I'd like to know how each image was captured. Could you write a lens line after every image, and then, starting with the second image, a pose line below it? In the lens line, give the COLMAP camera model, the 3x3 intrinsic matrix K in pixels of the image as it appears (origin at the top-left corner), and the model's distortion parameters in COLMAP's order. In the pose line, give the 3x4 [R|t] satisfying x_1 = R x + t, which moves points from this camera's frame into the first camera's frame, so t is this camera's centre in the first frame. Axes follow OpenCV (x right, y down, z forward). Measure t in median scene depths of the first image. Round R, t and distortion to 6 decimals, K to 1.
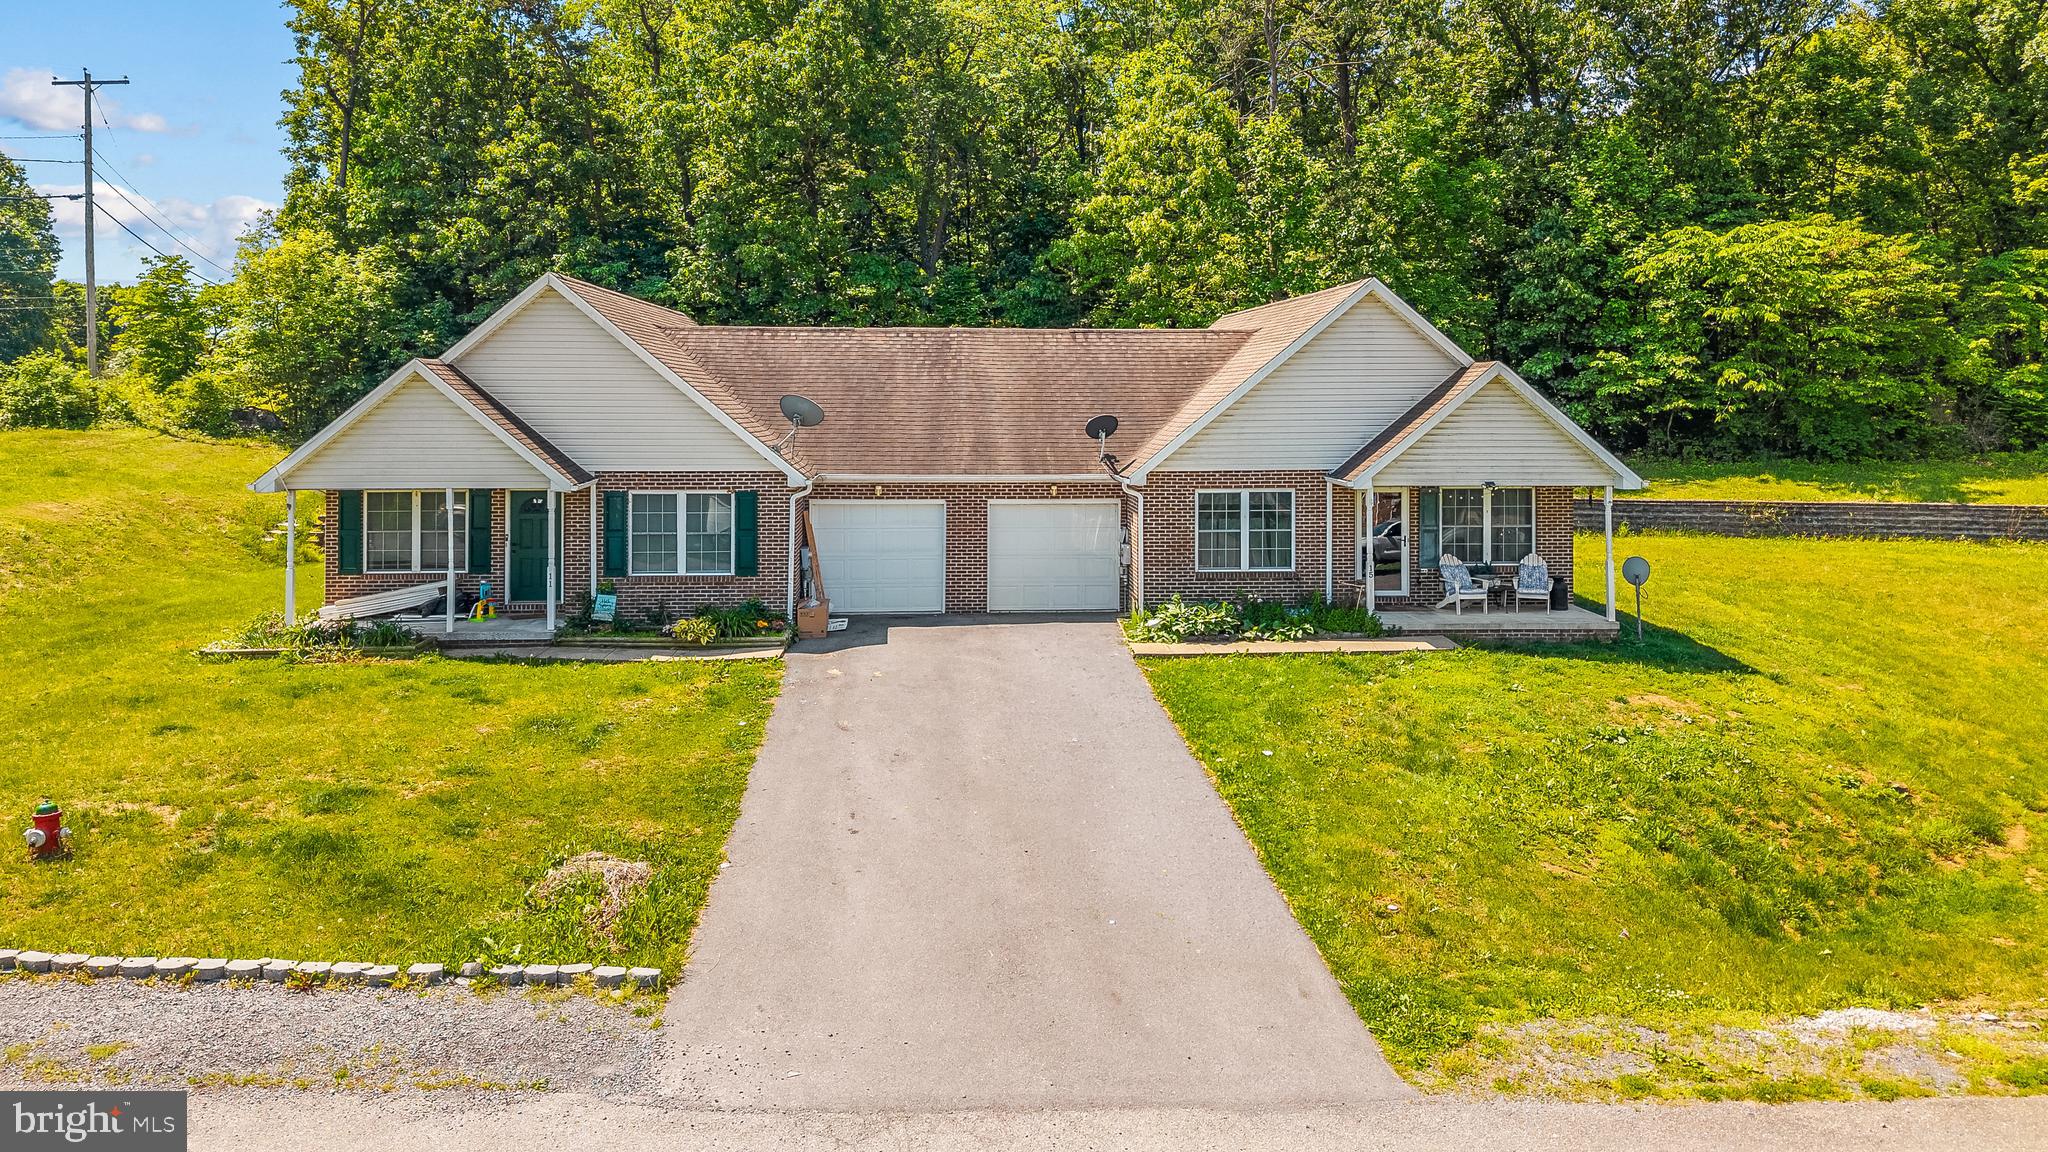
lens RADIAL K [[1352.6, 0, 1024.0], [0, 1352.6, 576.0], [0, 0, 1]] dist [0.014656, -0.001914]
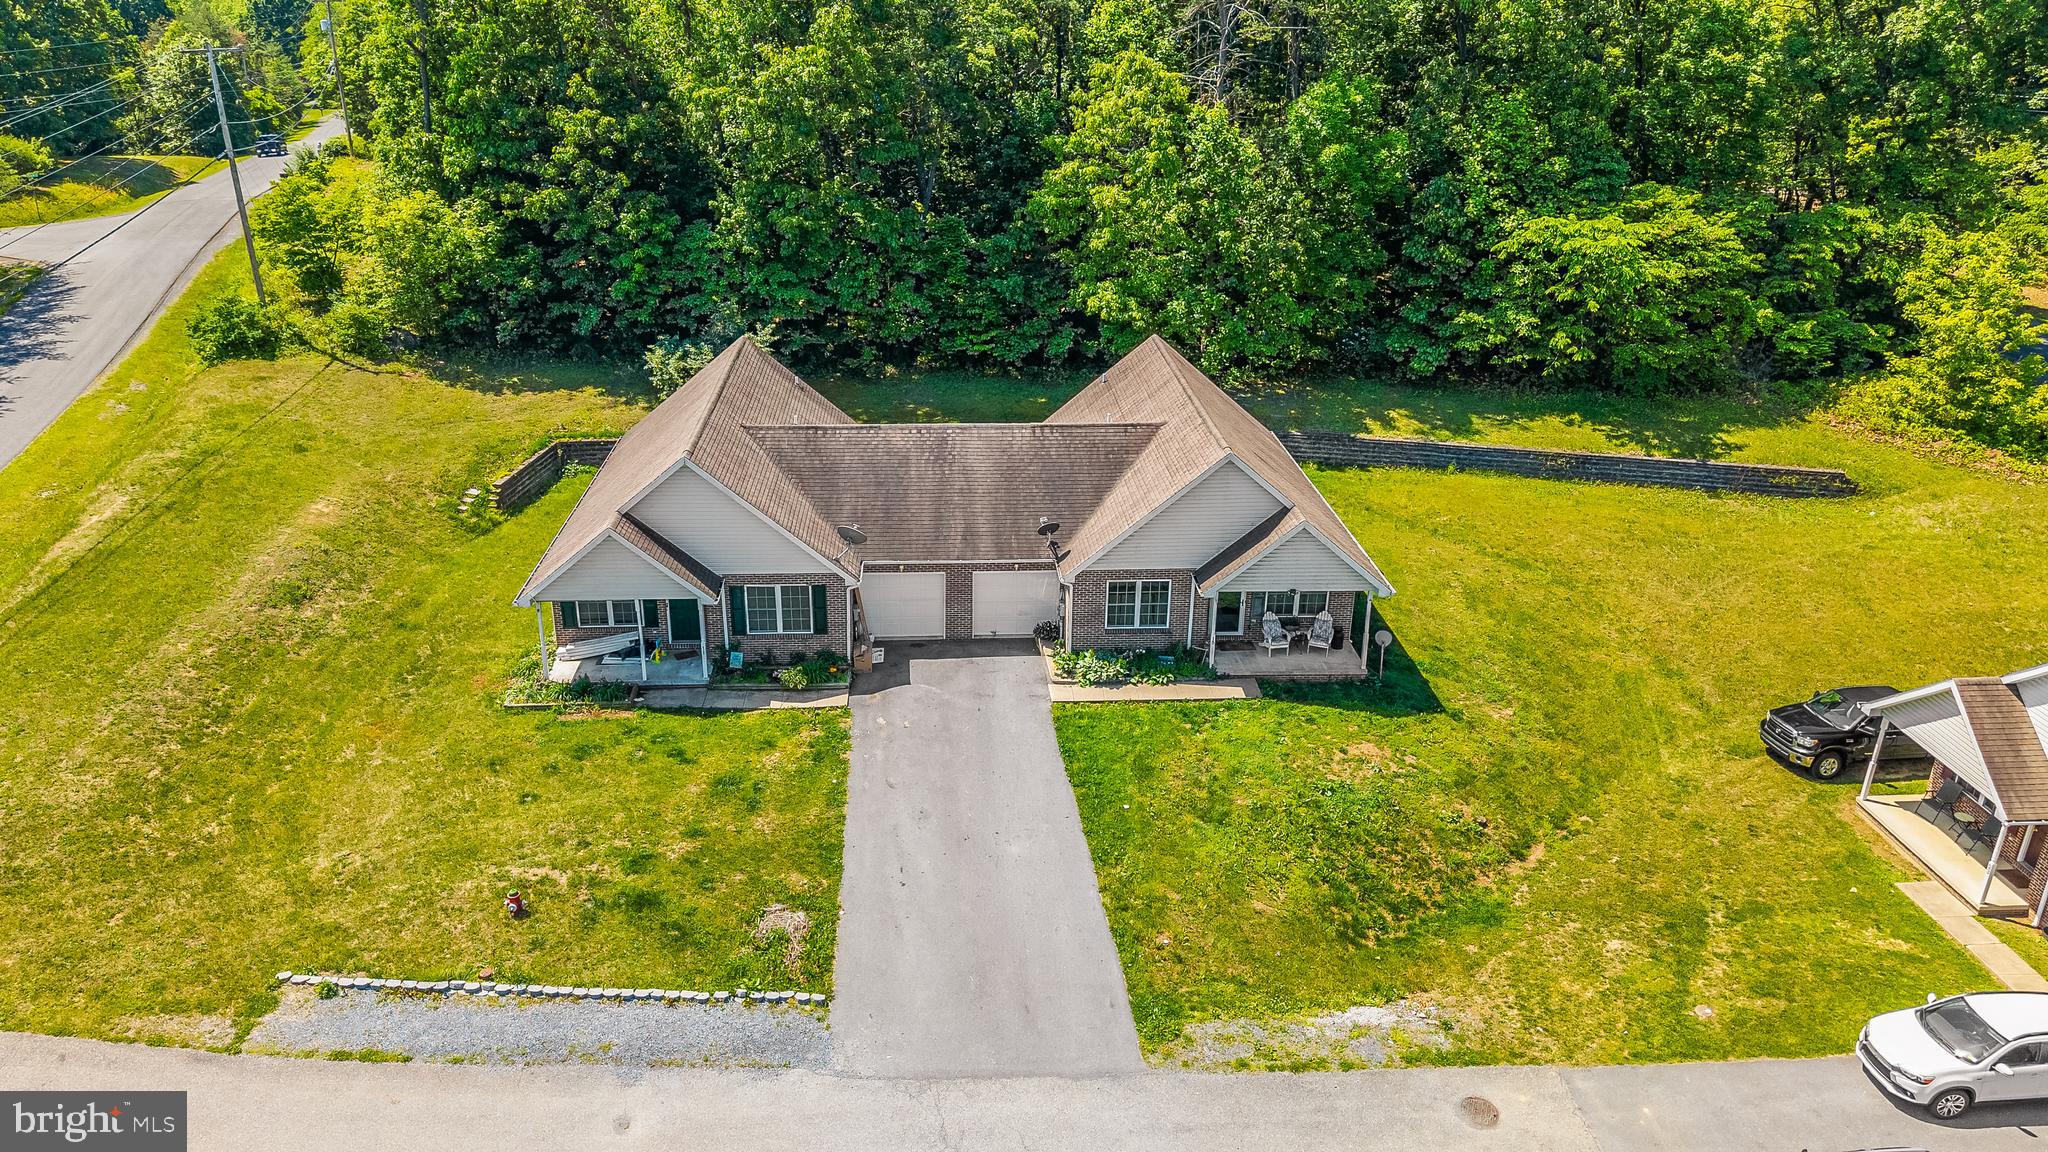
lens RADIAL K [[1422.3, 0, 996.5], [0, 1422.3, 576.5], [0, 0, 1]] dist [0.060139, -0.053322]
pose [[0.999840, 0.013086, -0.012188, 0.020583], [-0.007272, 0.920192, 0.391400, -0.721070], [0.016337, -0.391249, 0.920140, -0.510950]]
